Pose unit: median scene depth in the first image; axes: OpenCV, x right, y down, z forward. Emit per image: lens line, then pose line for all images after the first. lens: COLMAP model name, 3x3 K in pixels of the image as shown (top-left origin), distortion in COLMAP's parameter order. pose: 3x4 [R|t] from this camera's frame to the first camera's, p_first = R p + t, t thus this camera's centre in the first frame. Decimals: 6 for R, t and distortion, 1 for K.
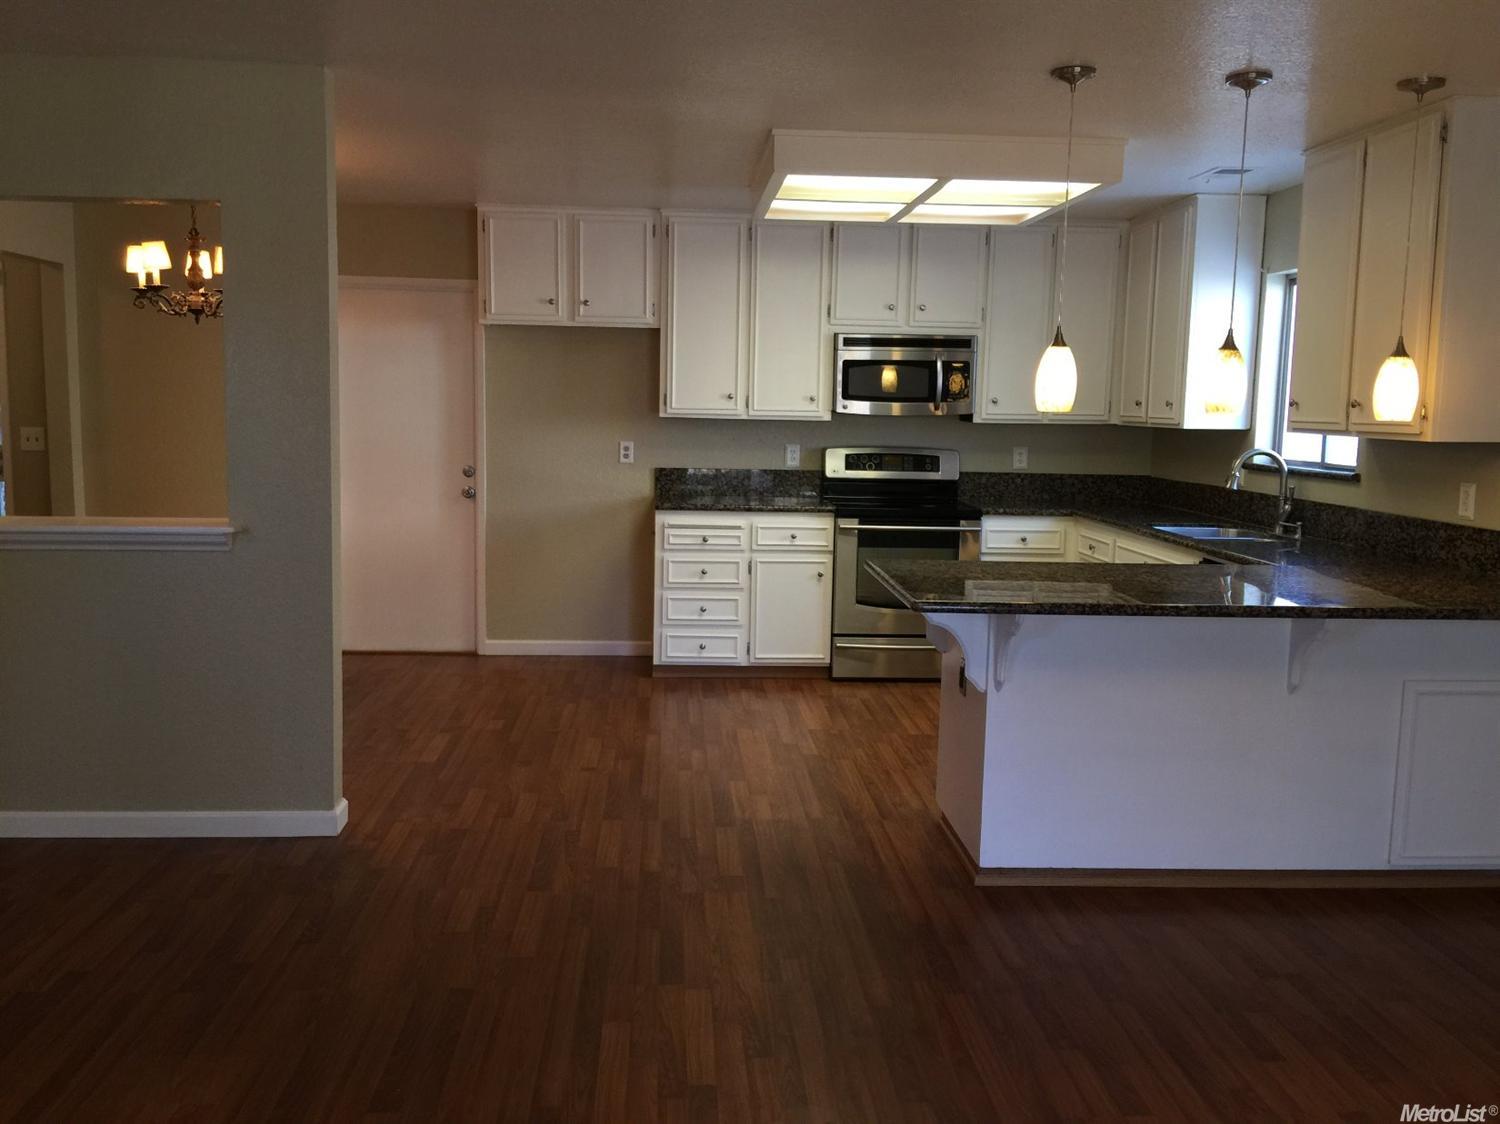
lens RADIAL K [[1271.9, 0, 748.3], [0, 1271.9, 559.5], [0, 0, 1]] dist [0.061678, 0.005158]
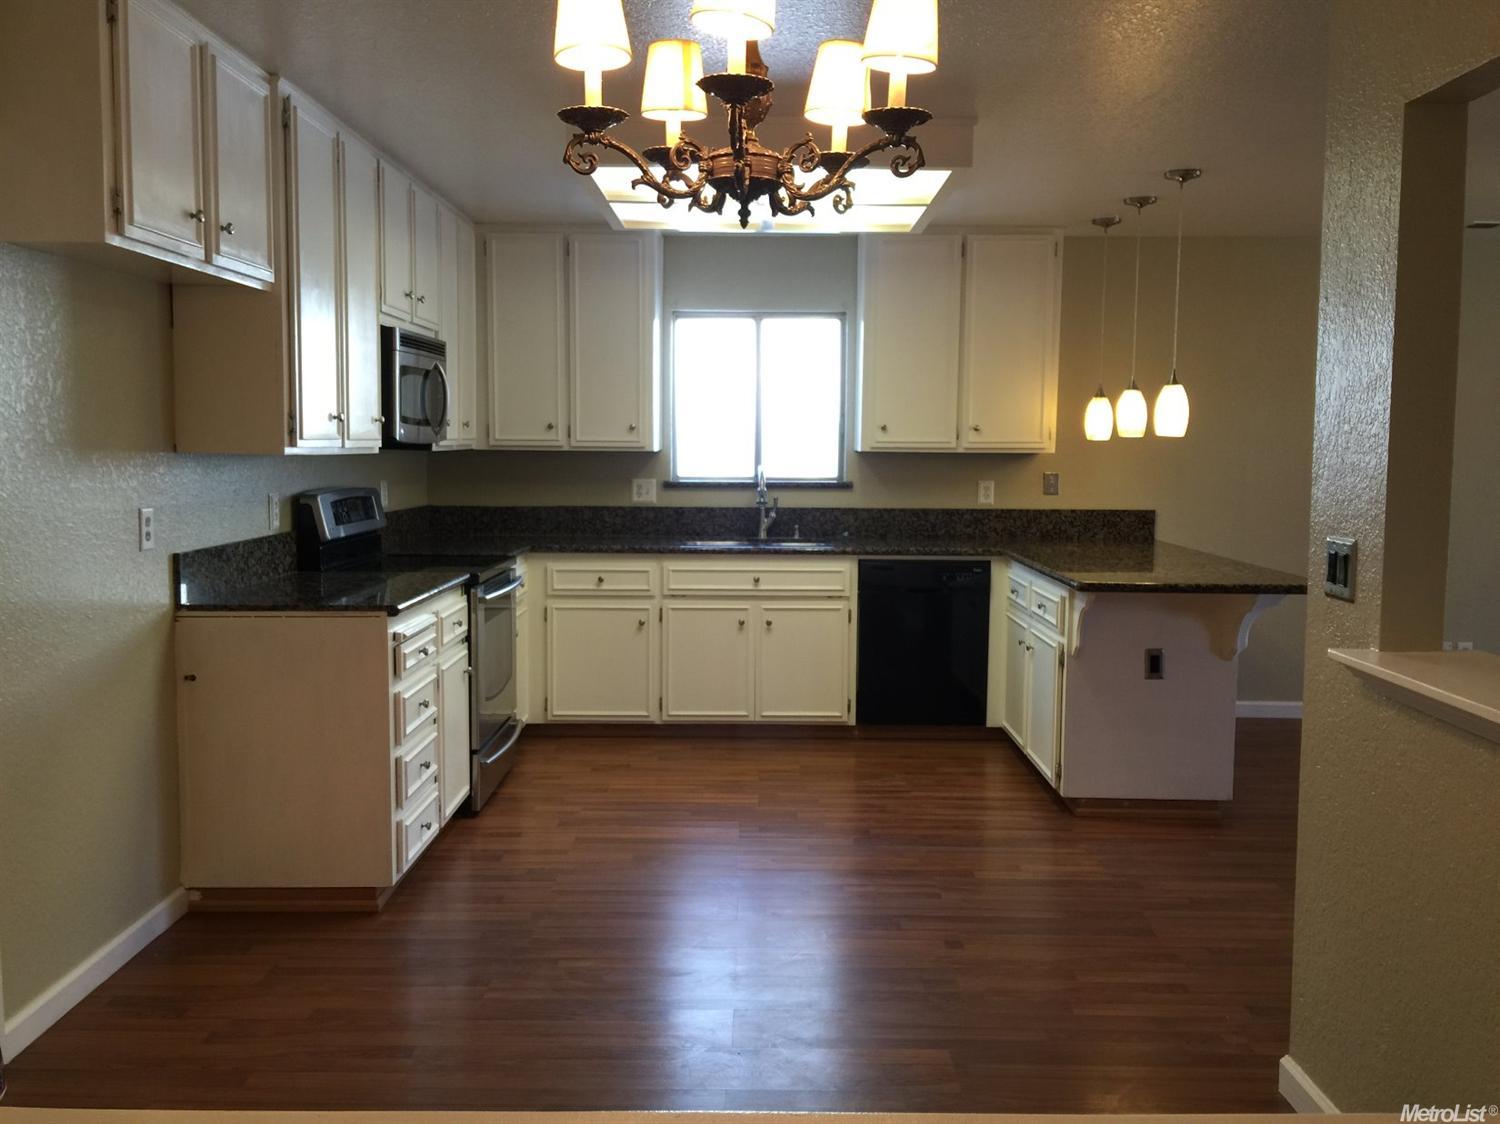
lens RADIAL K [[1271.9, 0, 752.2], [0, 1271.9, 557.9], [0, 0, 1]] dist [0.061678, 0.005158]
pose [[0.056349, -0.110916, 0.992231, -0.824708], [0.117801, 0.987607, 0.103709, -0.138136], [-0.991437, 0.111042, 0.068717, 1.046042]]
